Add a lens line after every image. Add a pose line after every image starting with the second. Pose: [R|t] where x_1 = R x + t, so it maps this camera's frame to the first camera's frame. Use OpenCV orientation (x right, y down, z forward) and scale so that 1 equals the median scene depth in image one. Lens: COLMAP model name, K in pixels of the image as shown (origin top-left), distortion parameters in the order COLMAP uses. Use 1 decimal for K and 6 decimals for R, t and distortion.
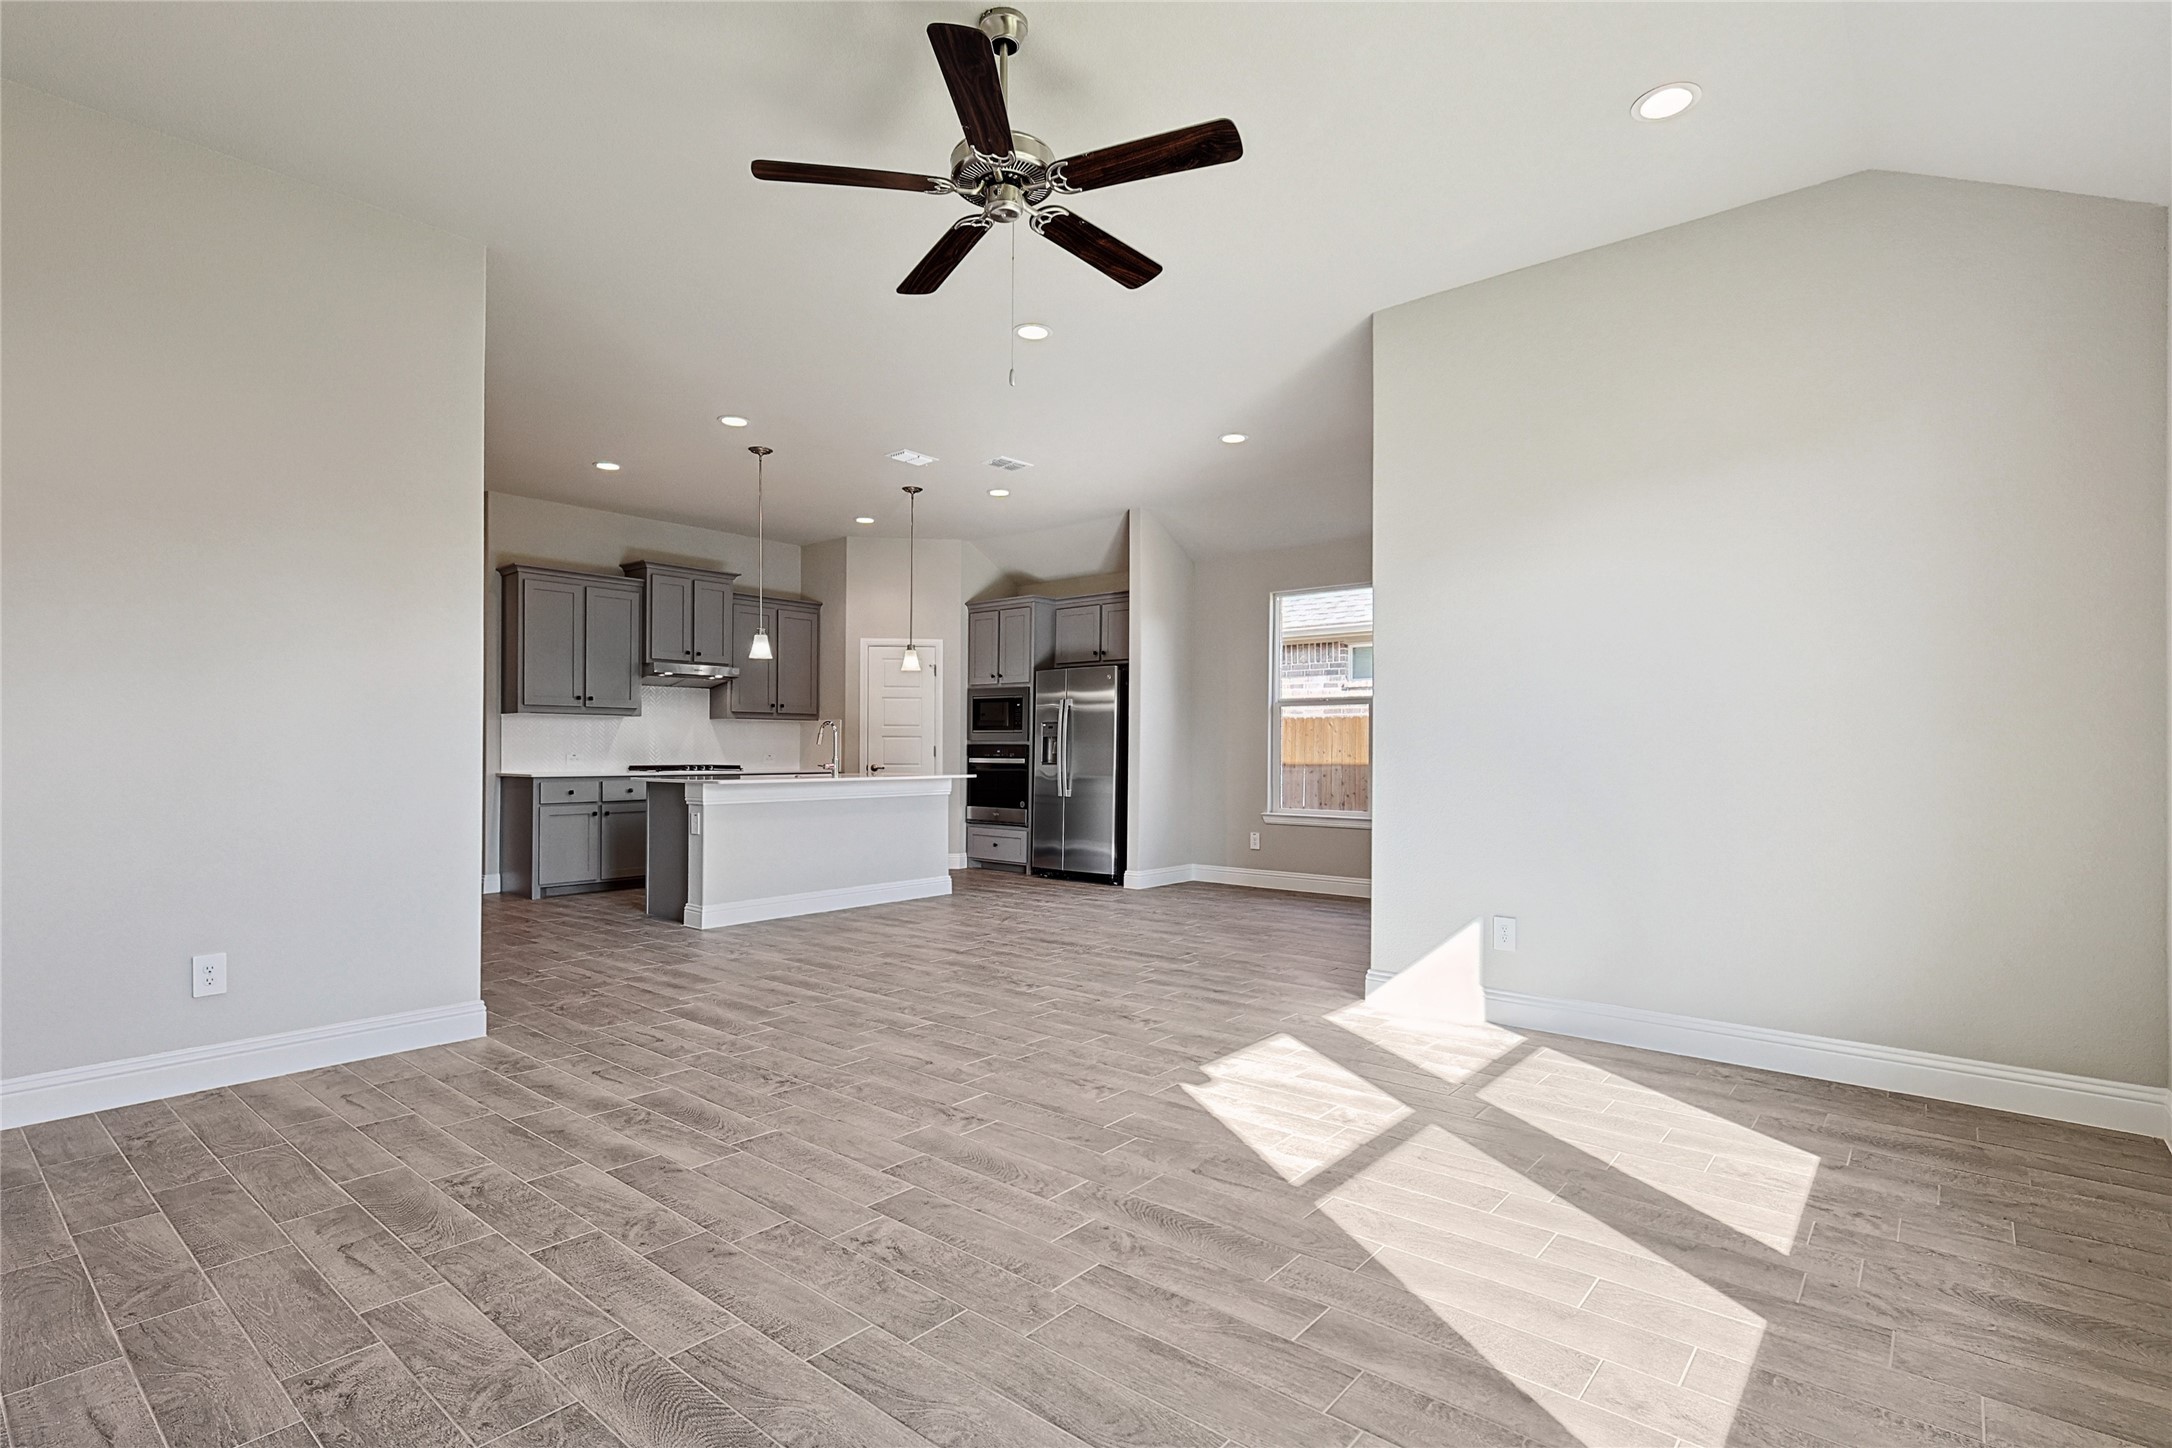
lens RADIAL K [[1033.0, 0, 1095.5], [0, 1033.0, 741.3], [0, 0, 1]] dist [0.001126, -0.000069]
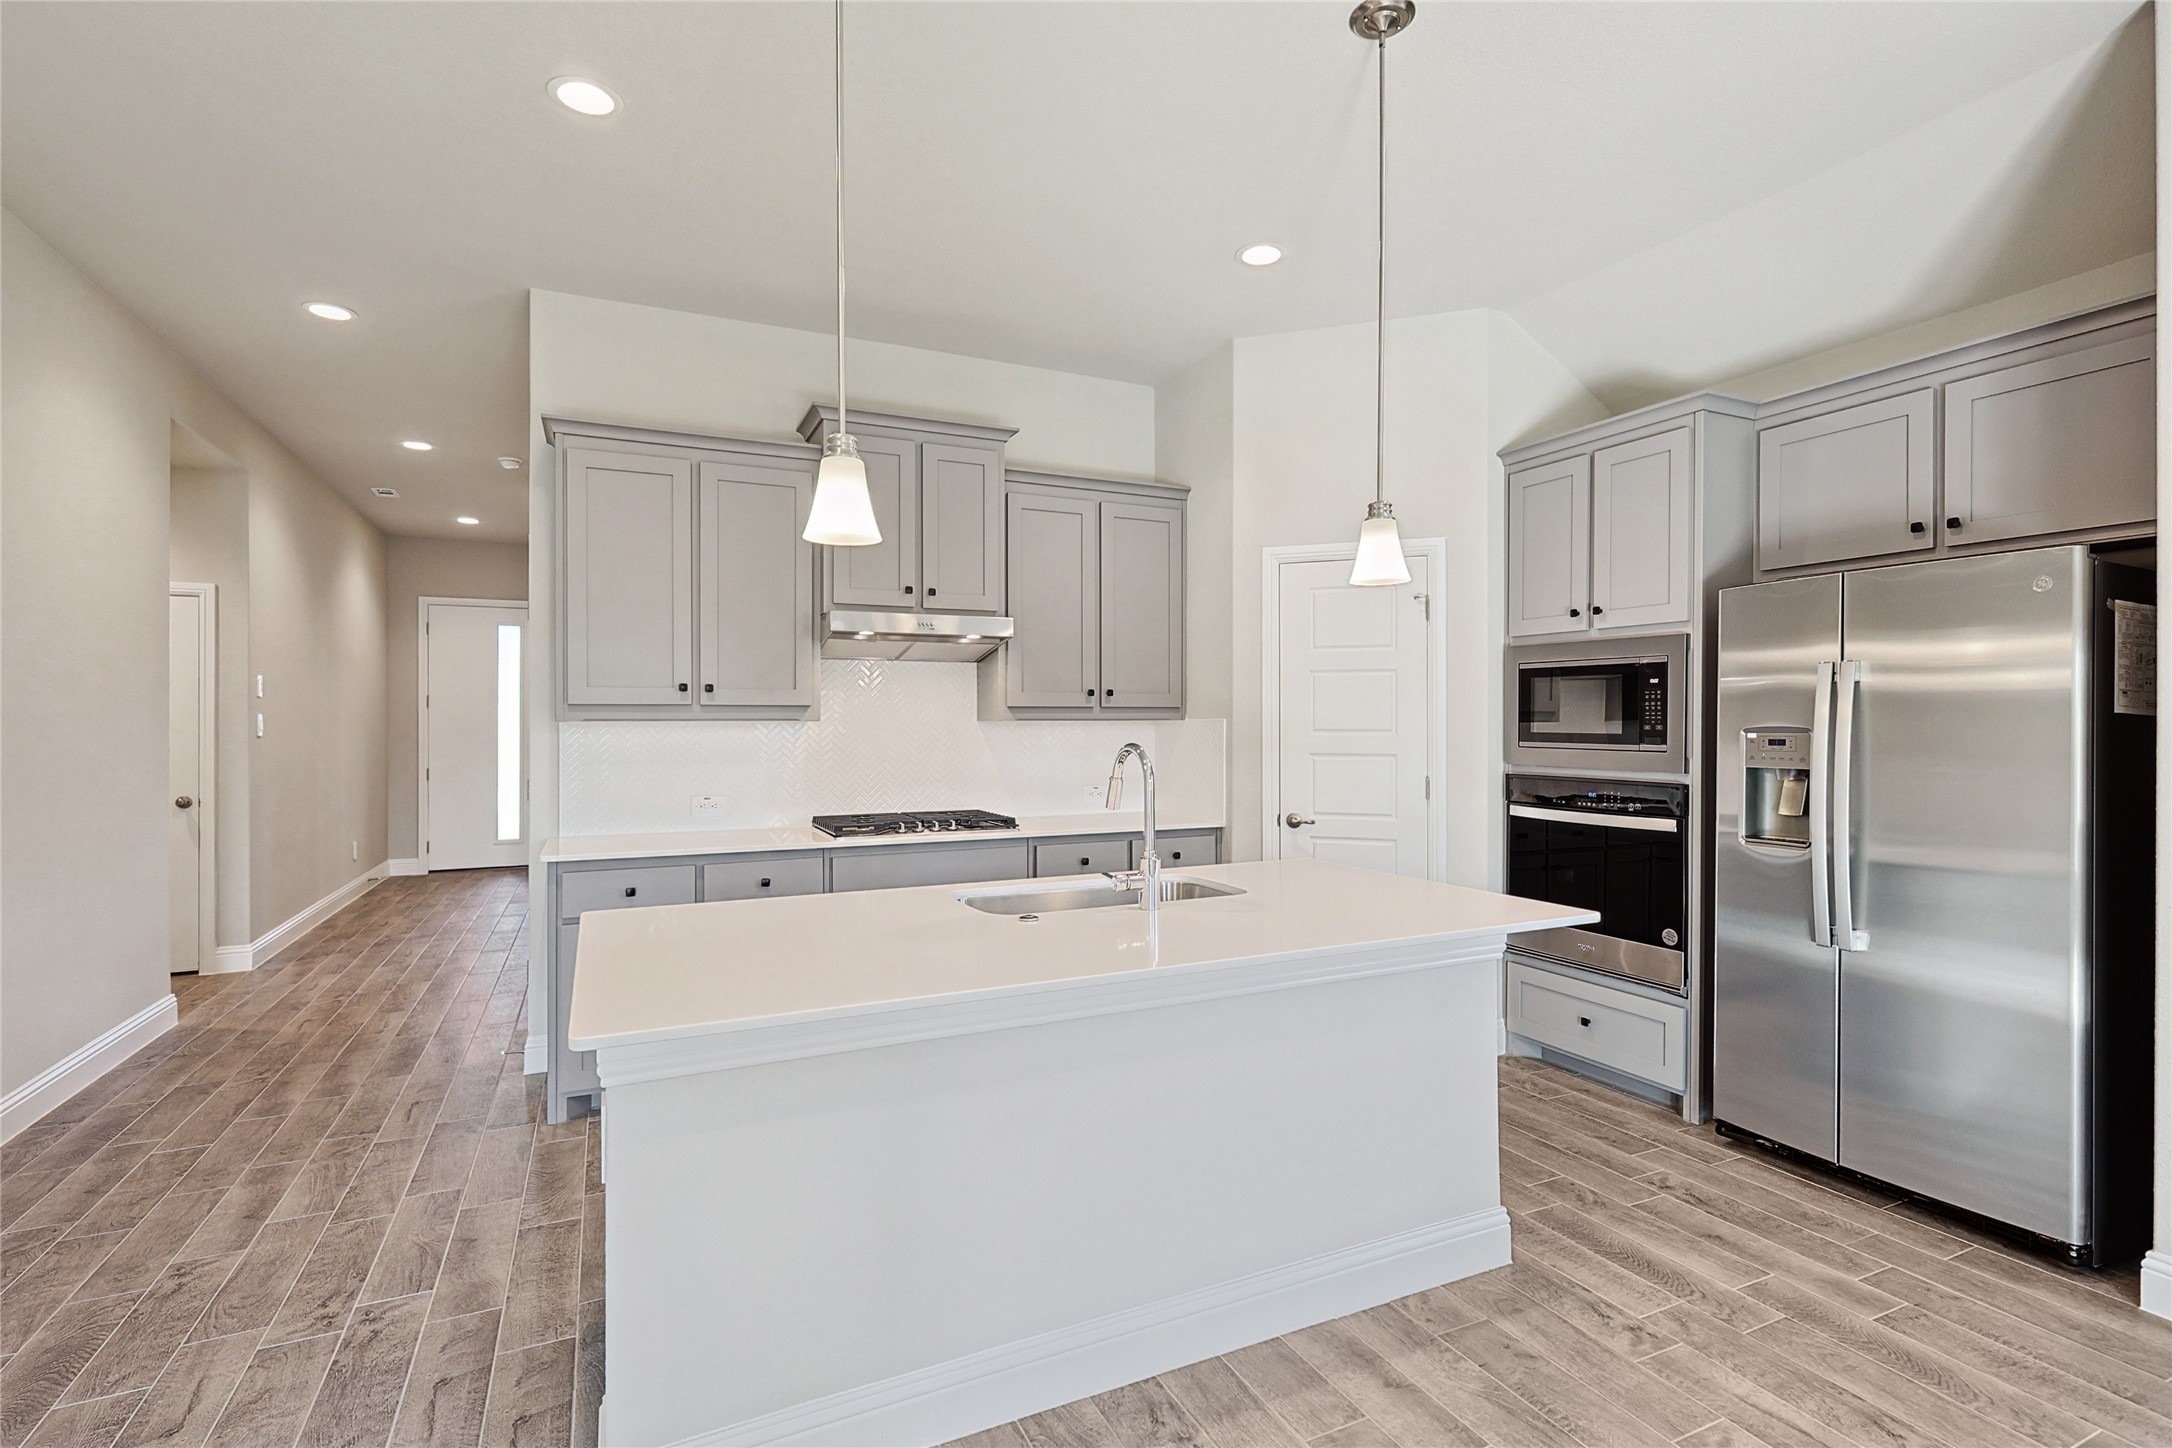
lens RADIAL K [[1013.0, 0, 1086.0], [0, 1013.0, 724.0], [0, 0, 1]] dist [0.002667, 0.000190]
pose [[0.903809, -0.004566, -0.427911, -0.106660], [0.008189, 0.999945, 0.006627, -0.023367], [0.427857, -0.009493, 0.903797, 0.569632]]
